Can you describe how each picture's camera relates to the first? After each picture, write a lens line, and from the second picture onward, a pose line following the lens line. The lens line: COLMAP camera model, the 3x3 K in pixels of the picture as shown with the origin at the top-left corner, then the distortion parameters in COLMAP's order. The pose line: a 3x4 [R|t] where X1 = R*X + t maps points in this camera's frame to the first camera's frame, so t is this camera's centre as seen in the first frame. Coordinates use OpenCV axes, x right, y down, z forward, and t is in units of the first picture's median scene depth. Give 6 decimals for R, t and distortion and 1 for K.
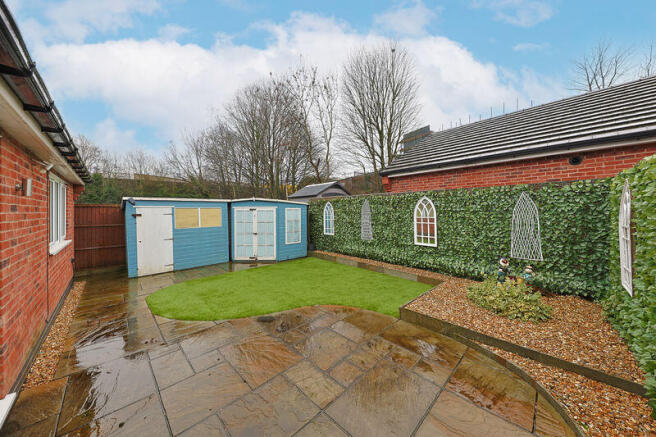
lens RADIAL K [[223.4, 0, 327.2], [0, 223.4, 212.2], [0, 0, 1]] dist [0.000206, -0.000006]
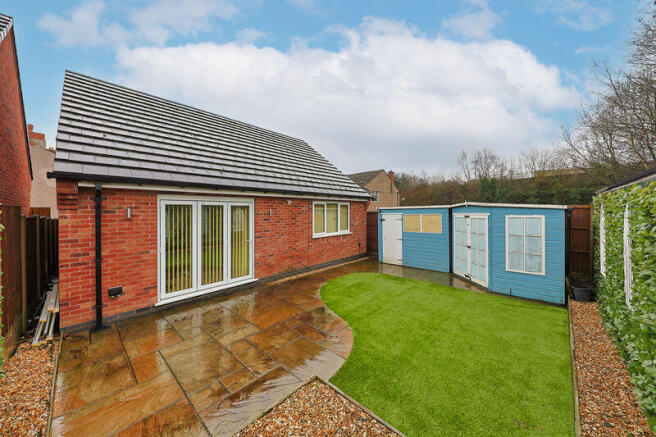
lens RADIAL K [[223.4, 0, 327.2], [0, 223.4, 212.2], [0, 0, 1]] dist [0.000206, -0.000006]
pose [[0.053578, 0.001355, -0.998563, 0.450896], [0.004402, 0.999989, 0.001593, -0.031353], [0.998554, -0.004481, 0.053572, 0.451995]]
